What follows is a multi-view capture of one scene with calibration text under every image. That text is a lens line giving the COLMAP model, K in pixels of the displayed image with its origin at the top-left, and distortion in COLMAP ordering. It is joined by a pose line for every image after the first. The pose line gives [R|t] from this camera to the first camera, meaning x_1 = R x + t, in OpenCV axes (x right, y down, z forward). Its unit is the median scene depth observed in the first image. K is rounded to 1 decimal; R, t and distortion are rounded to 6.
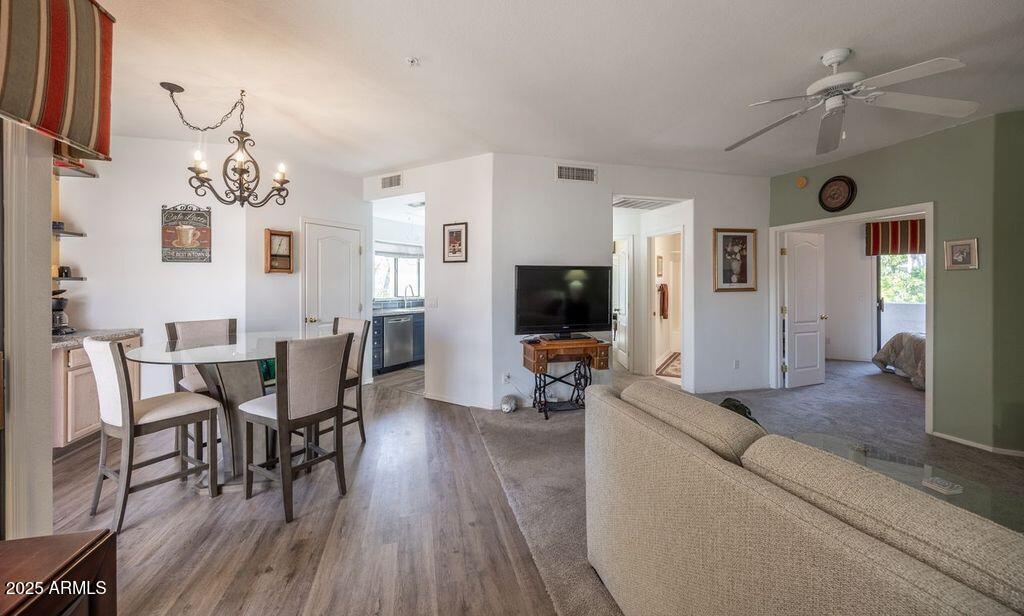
lens RADIAL K [[396.4, 0, 514.9], [0, 396.4, 300.8], [0, 0, 1]] dist [-0.009822, -0.000156]
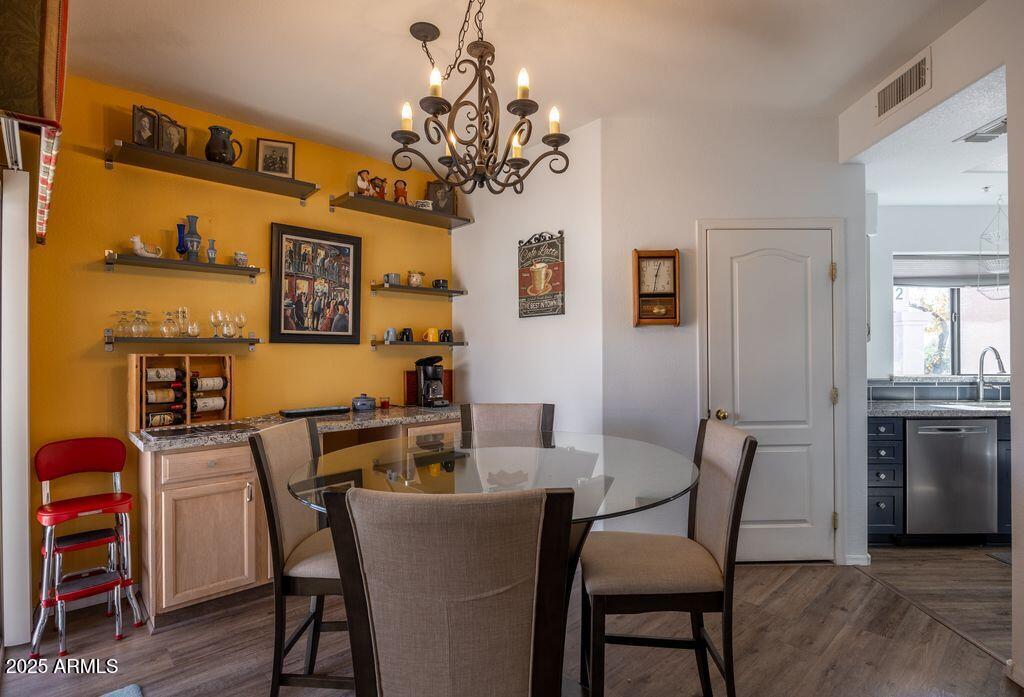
lens RADIAL K [[510.3, 0, 512.8], [0, 510.3, 351.2], [0, 0, 1]] dist [-0.011556, 0.000532]
pose [[0.479294, -0.014103, -0.877541, -0.062847], [-0.029831, 0.999031, -0.032348, -0.005652], [0.877148, 0.041682, 0.478409, 0.484818]]
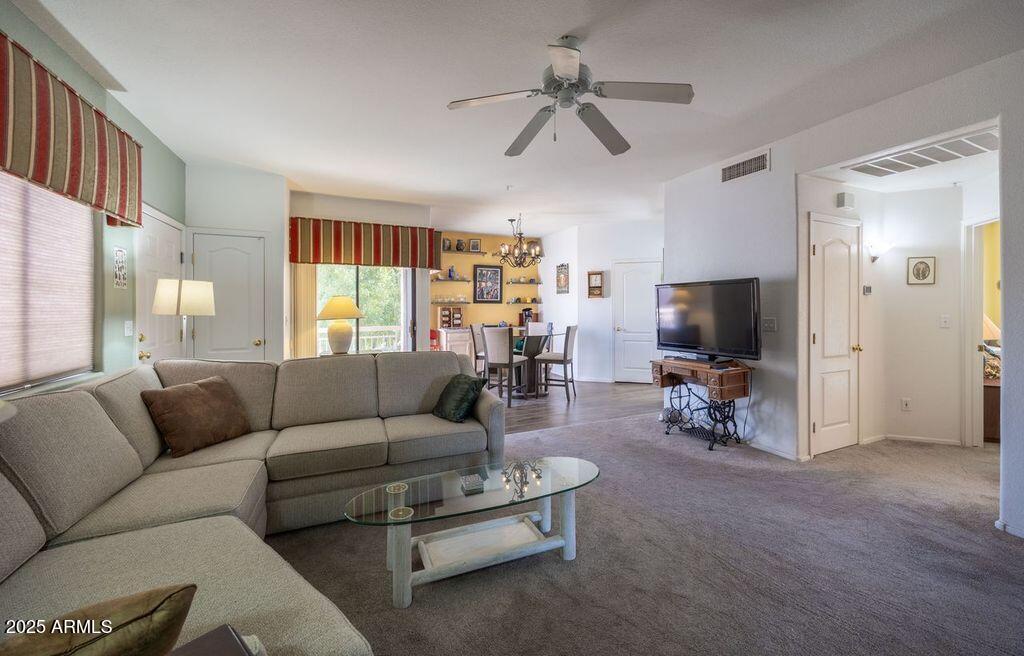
lens RADIAL K [[393.9, 0, 519.3], [0, 393.9, 309.8], [0, 0, 1]] dist [0.009628, 0.000024]
pose [[0.174606, 0.001269, -0.984638, 0.941171], [-0.038876, 0.999228, -0.005606, 0.000127], [0.983871, 0.039258, 0.174520, 0.420704]]
